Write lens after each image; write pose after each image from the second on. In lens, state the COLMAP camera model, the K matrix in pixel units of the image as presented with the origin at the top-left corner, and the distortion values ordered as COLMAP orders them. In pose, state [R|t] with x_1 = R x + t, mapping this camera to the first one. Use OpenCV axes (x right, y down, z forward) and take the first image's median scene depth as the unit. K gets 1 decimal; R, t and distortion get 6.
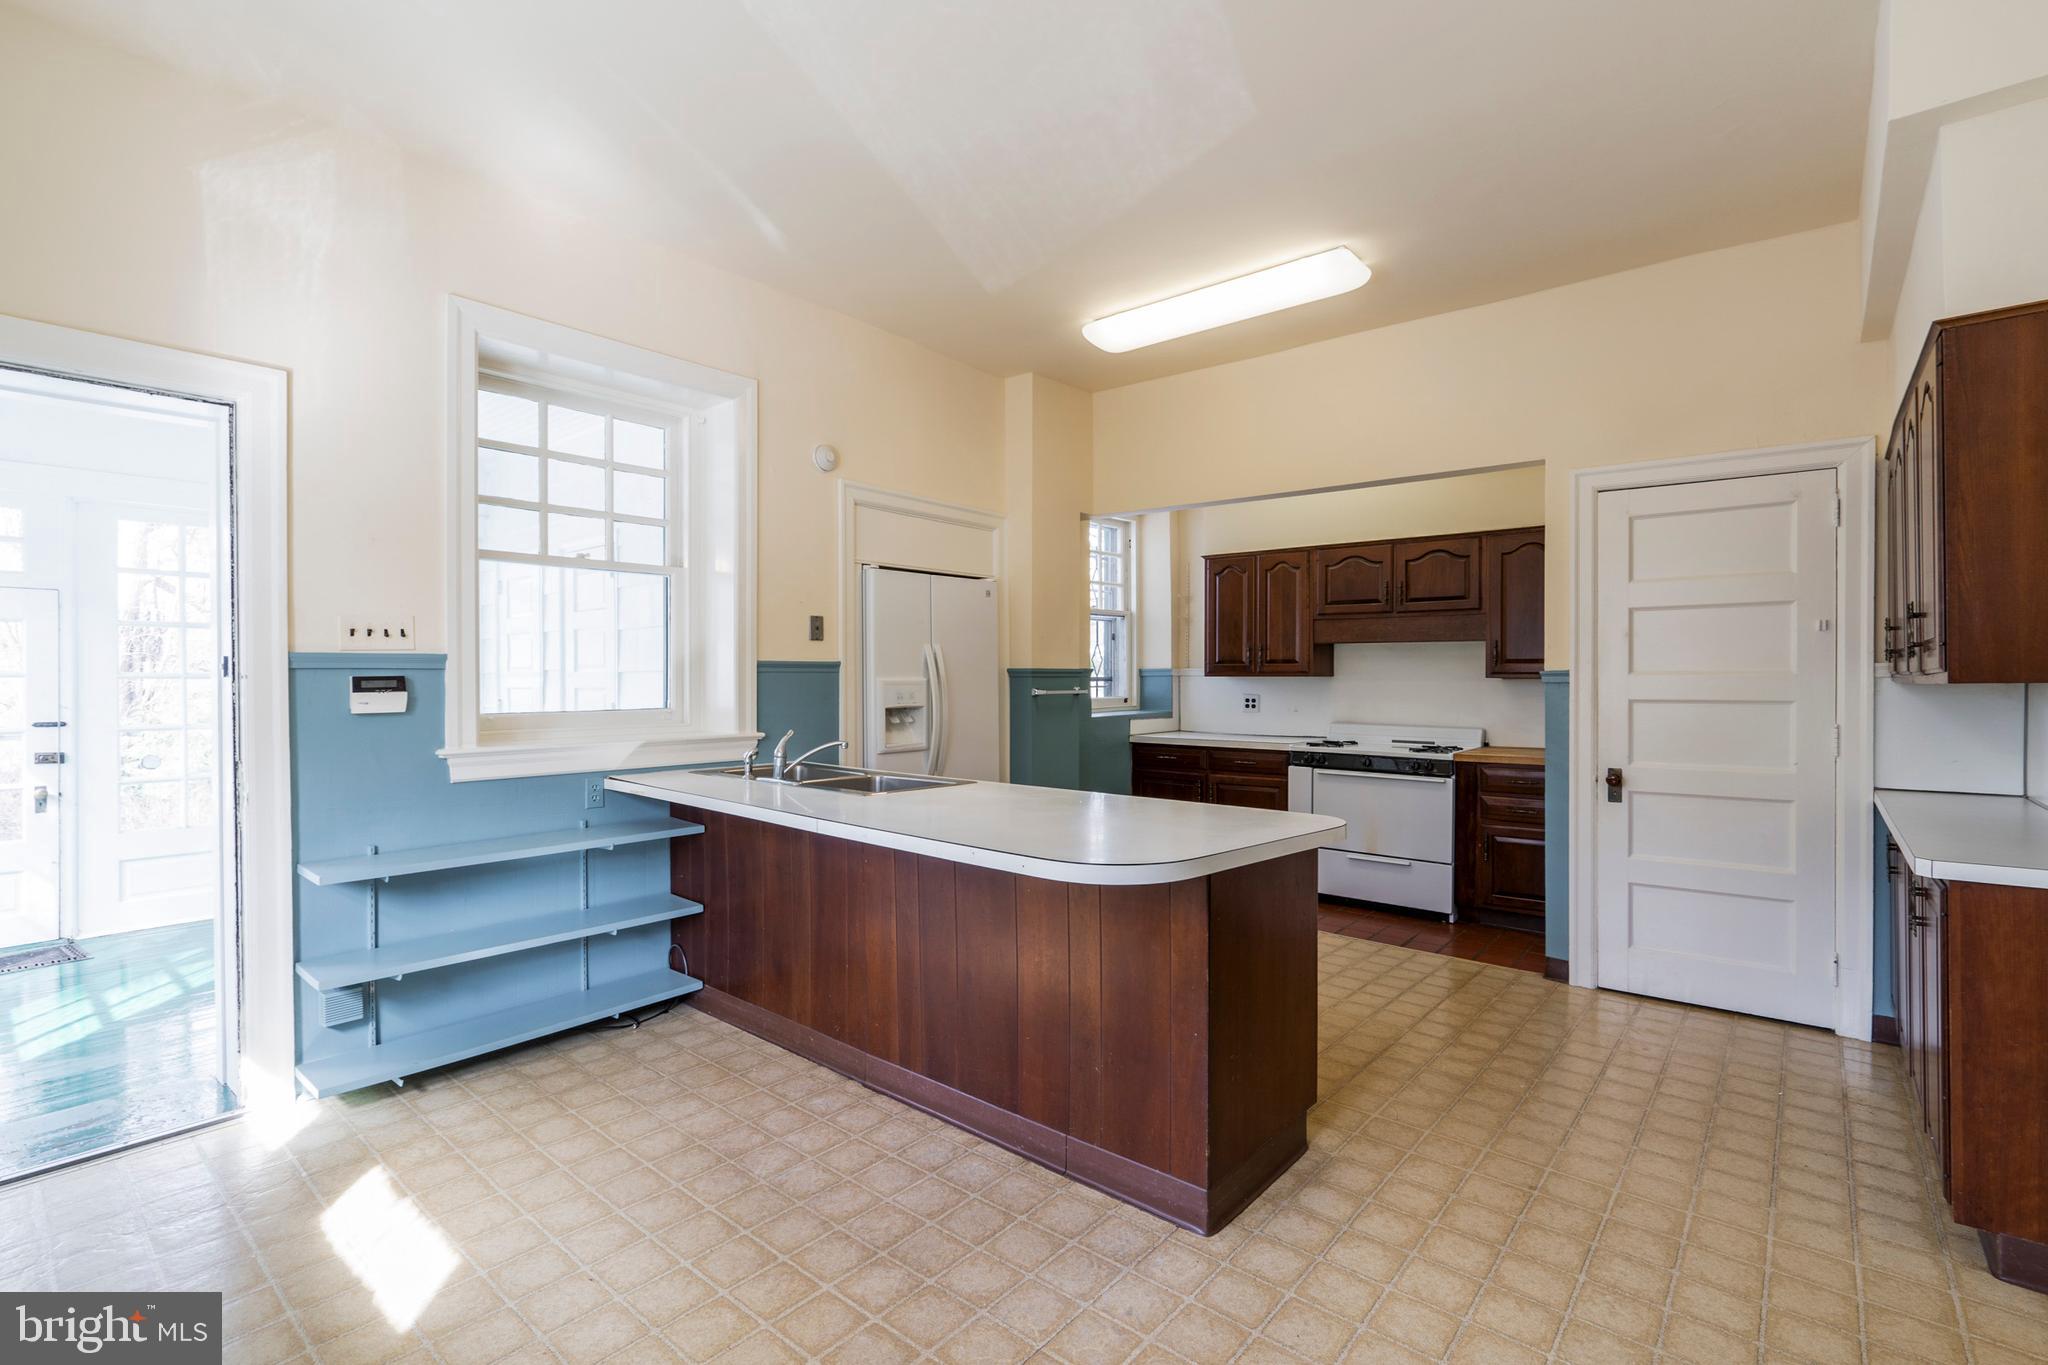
lens RADIAL K [[932.8, 0, 1024.0], [0, 932.8, 673.4], [0, 0, 1]] dist [0.000402, -0.000071]
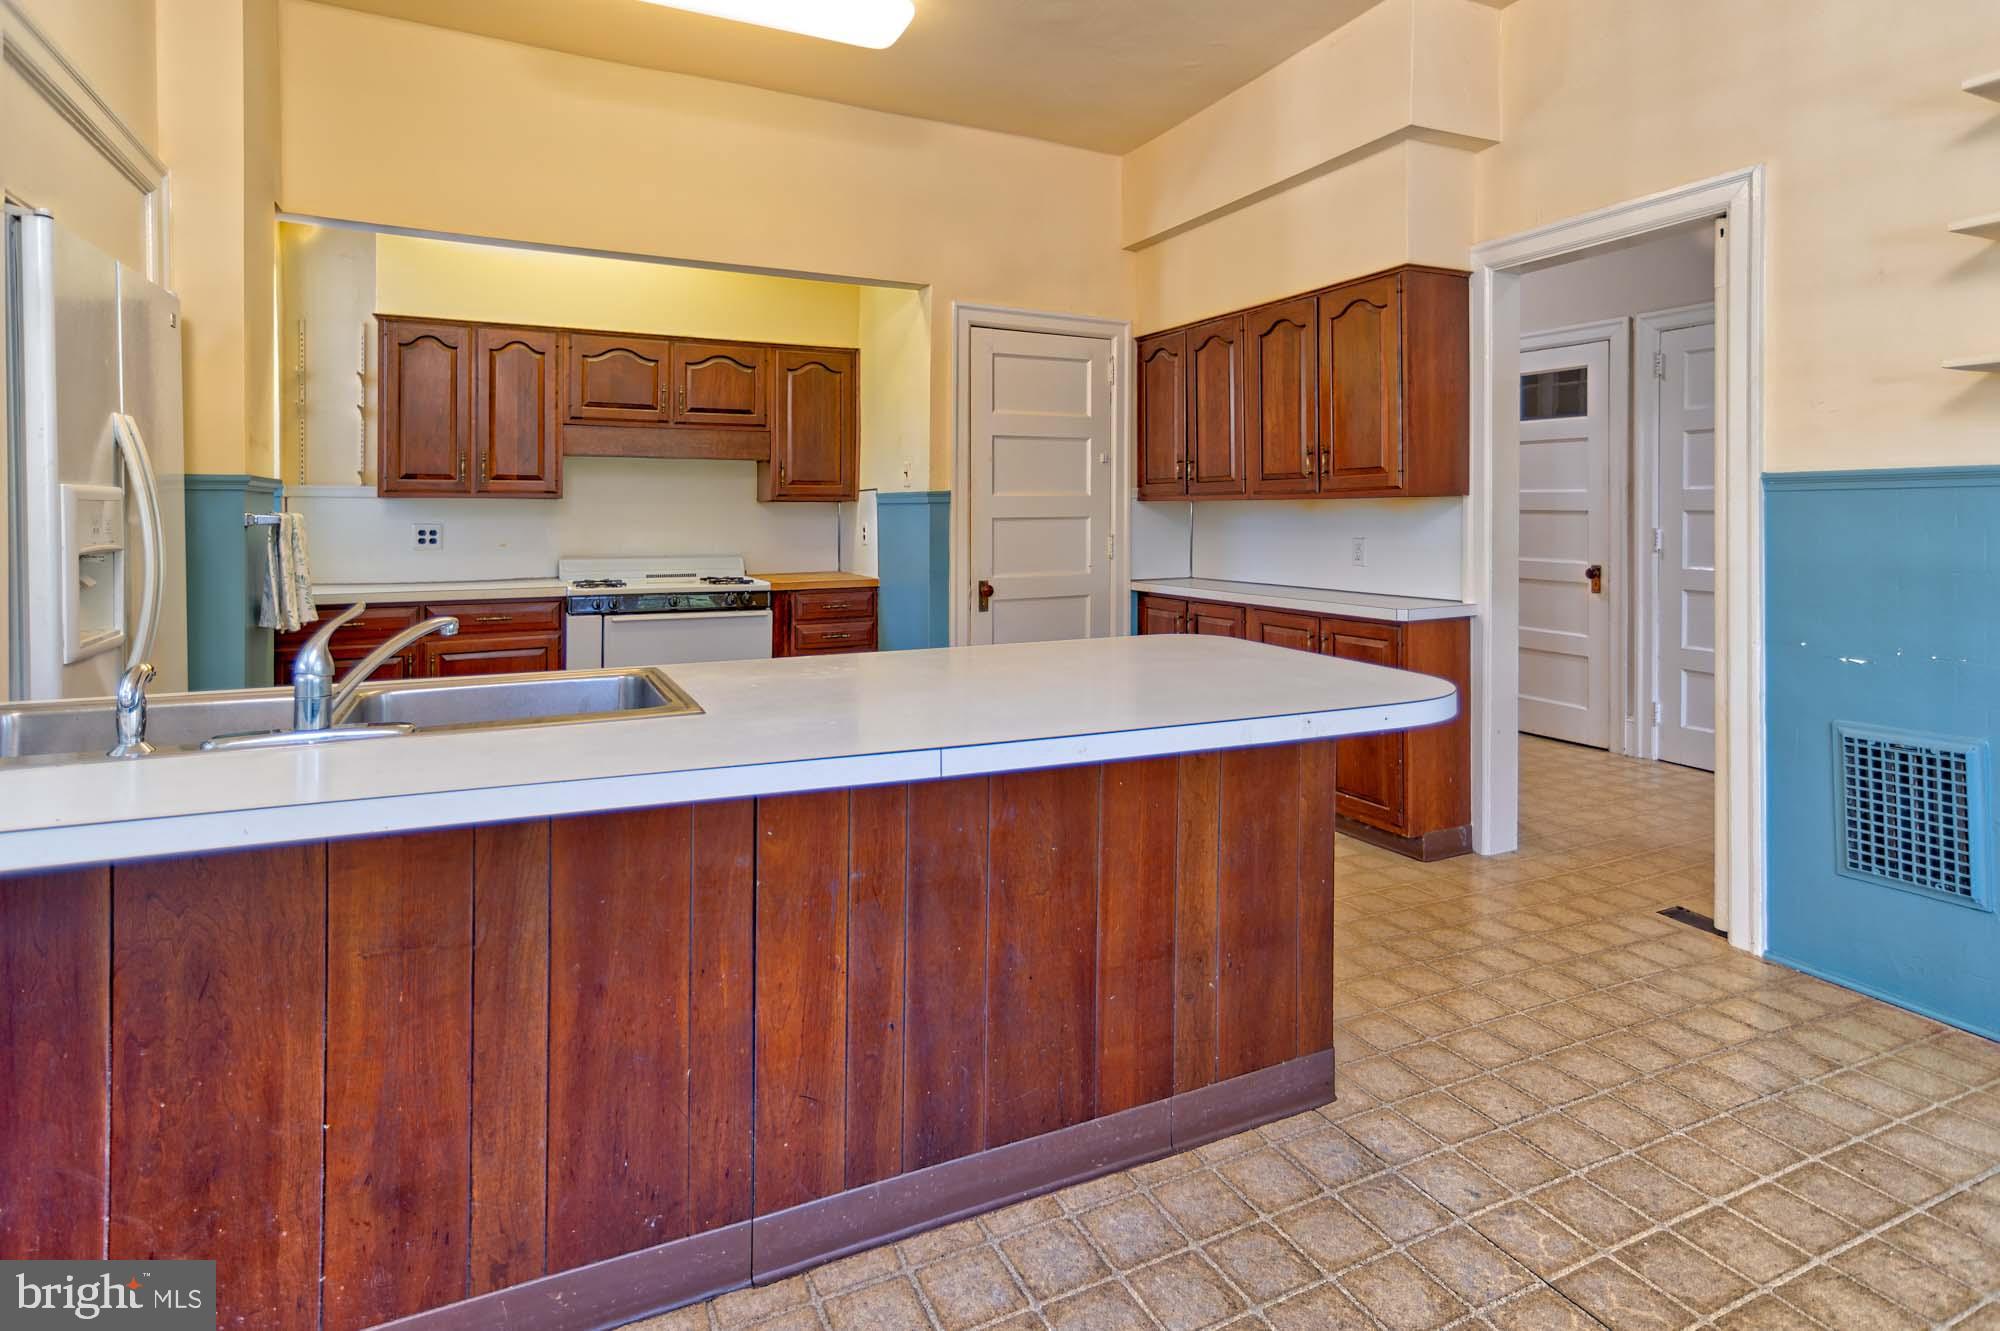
lens RADIAL K [[1032.0, 0, 976.0], [0, 1032.0, 524.6], [0, 0, 1]] dist [0.007011, 0.001658]
pose [[0.409788, -0.010420, 0.912121, -0.475143], [-0.001641, 0.999925, 0.012160, 0.020584], [-0.912179, -0.006479, 0.409740, 0.507180]]
